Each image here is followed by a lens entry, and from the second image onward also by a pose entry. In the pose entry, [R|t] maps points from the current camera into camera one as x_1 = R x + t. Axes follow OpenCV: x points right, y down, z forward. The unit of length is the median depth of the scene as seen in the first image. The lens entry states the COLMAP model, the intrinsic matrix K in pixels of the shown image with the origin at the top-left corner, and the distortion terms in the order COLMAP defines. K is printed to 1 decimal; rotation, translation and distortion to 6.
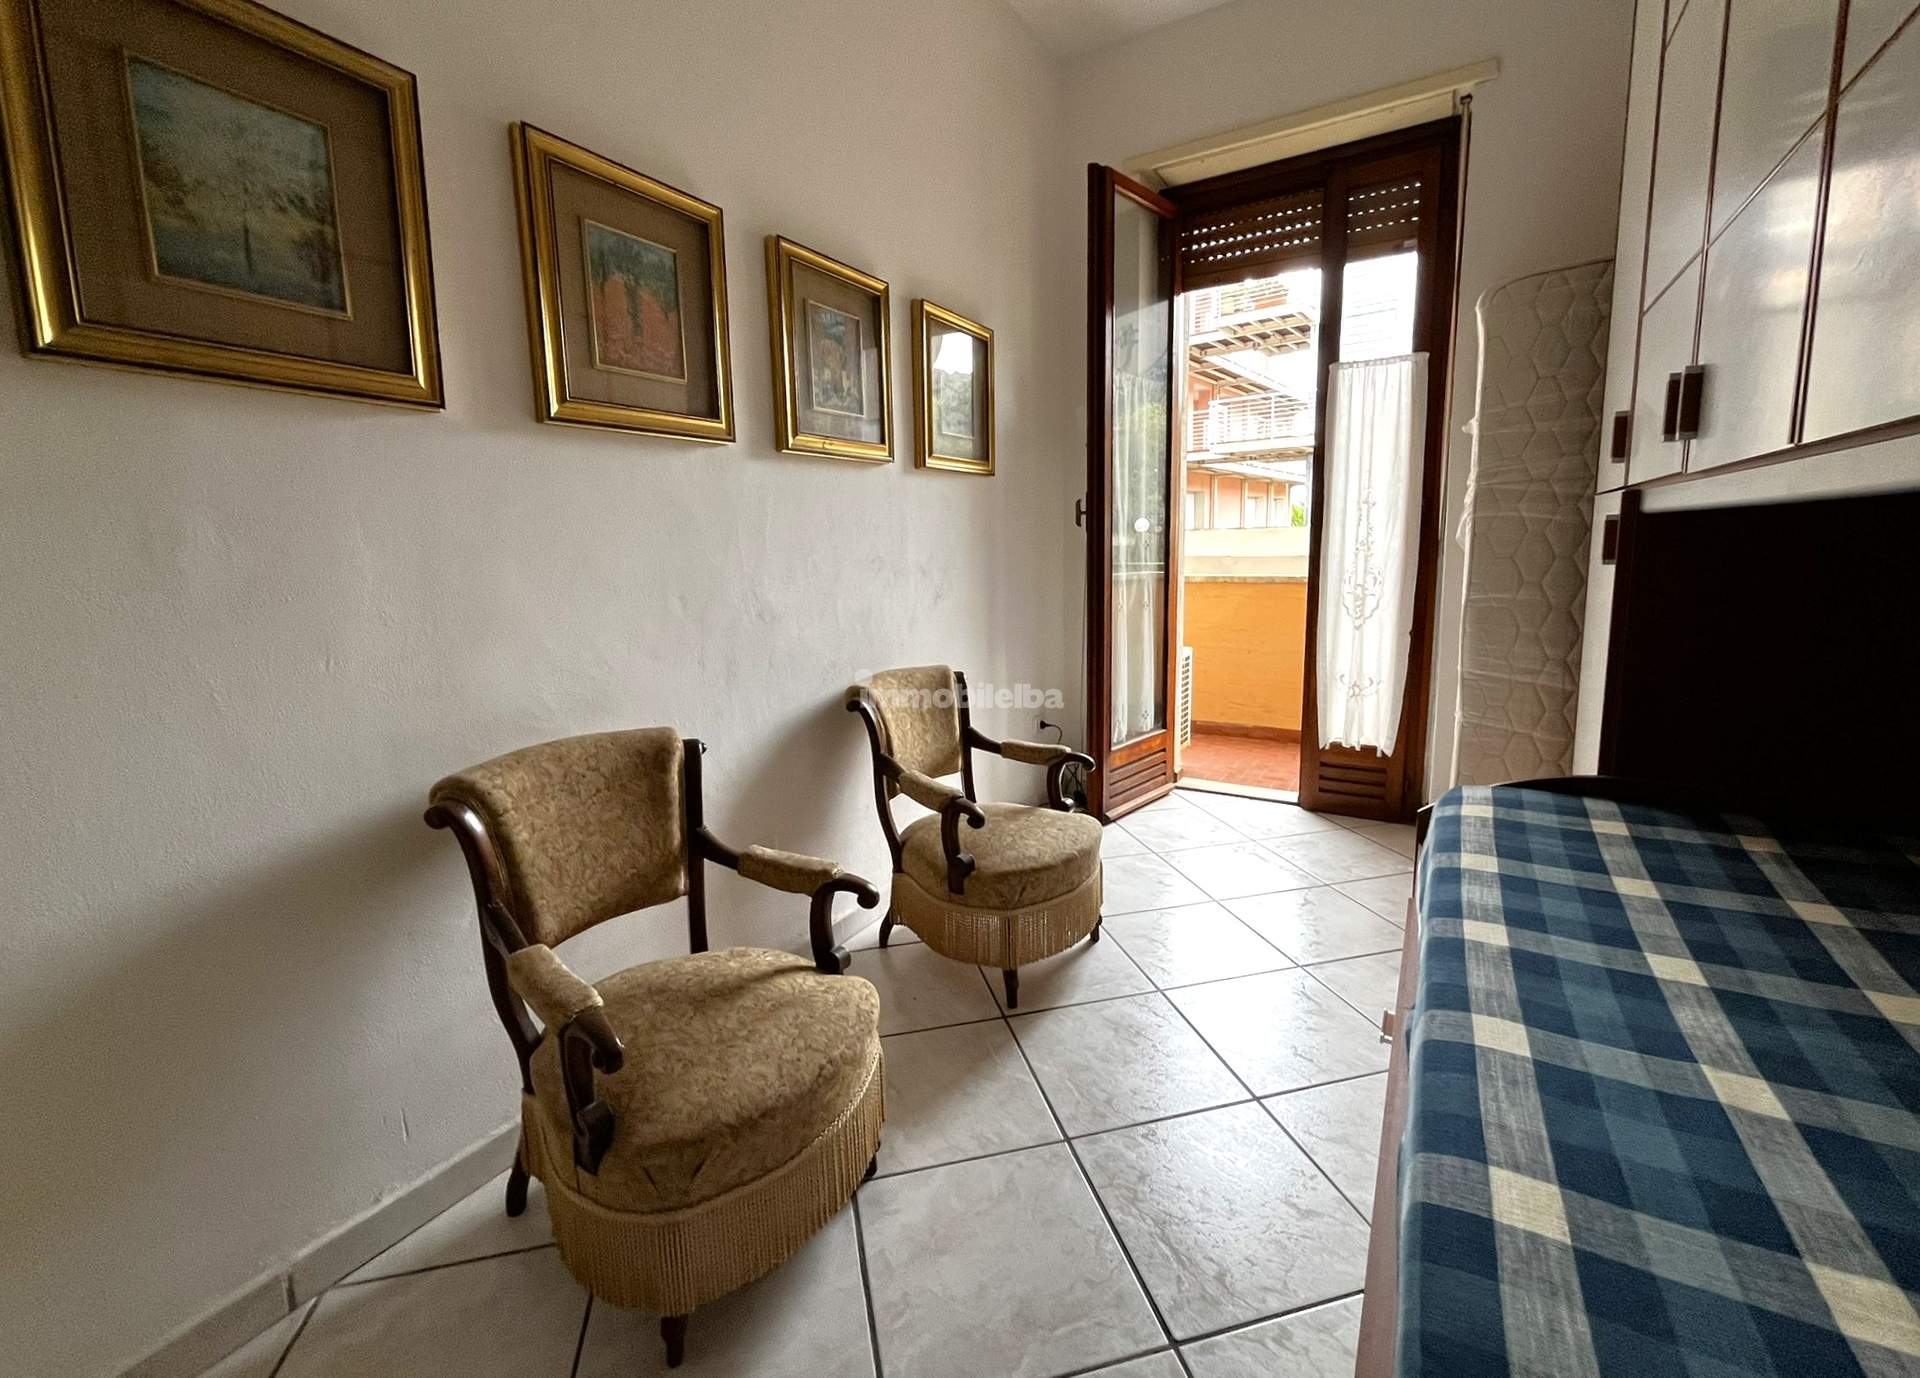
lens RADIAL K [[782.1, 0, 983.6], [0, 782.1, 654.7], [0, 0, 1]] dist [-0.001087, -0.000215]
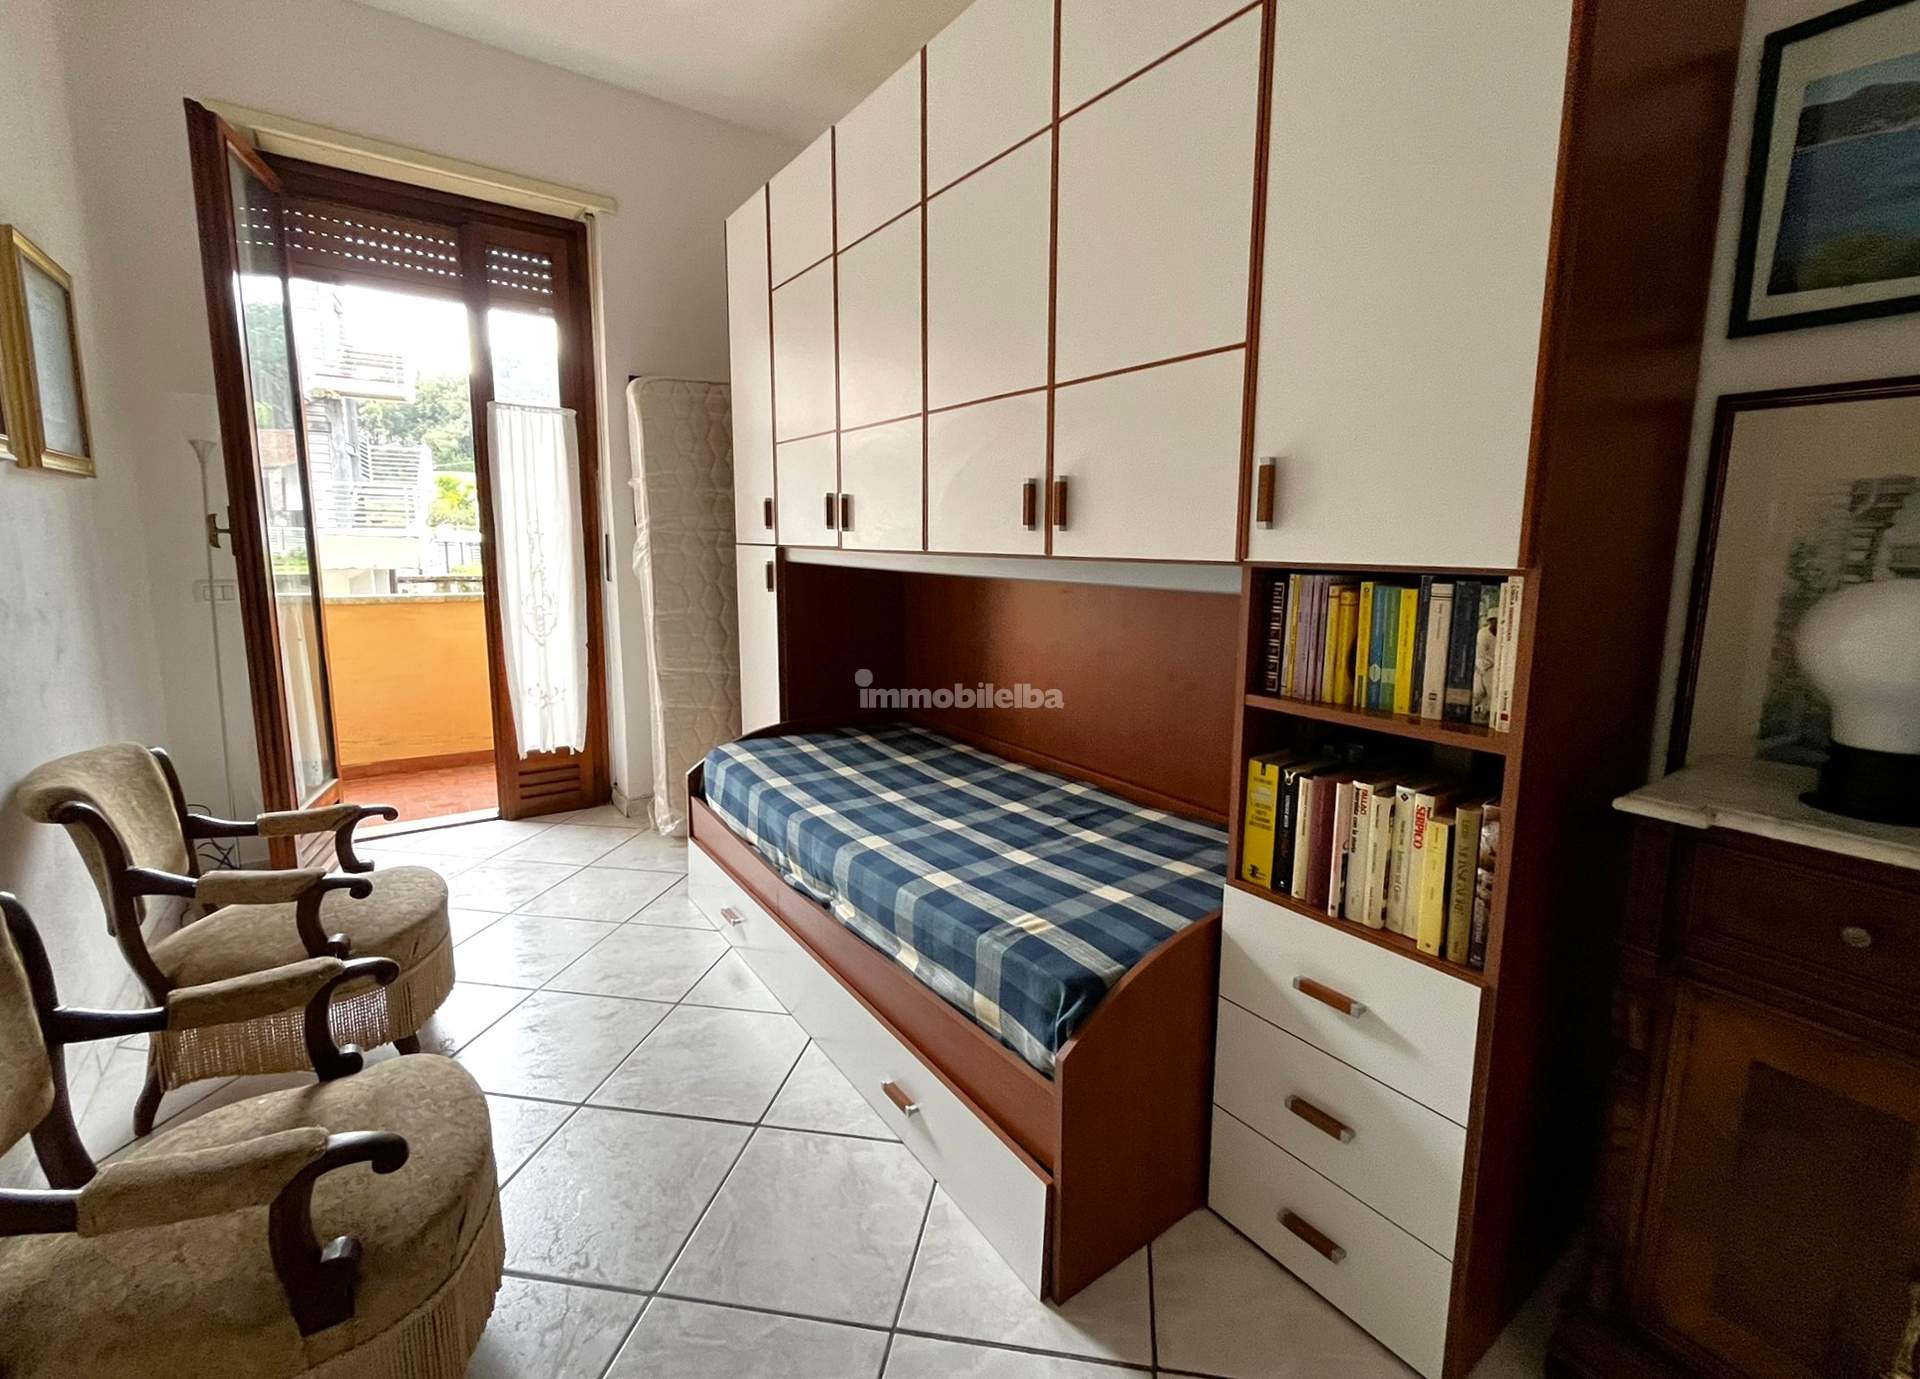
lens RADIAL K [[833.9, 0, 967.4], [0, 833.9, 641.1], [0, 0, 1]] dist [-0.000529, -0.000298]
pose [[0.399998, -0.080866, 0.912941, -0.378181], [0.102847, 0.993769, 0.042964, -0.028691], [-0.910727, 0.076708, 0.405823, -0.036549]]
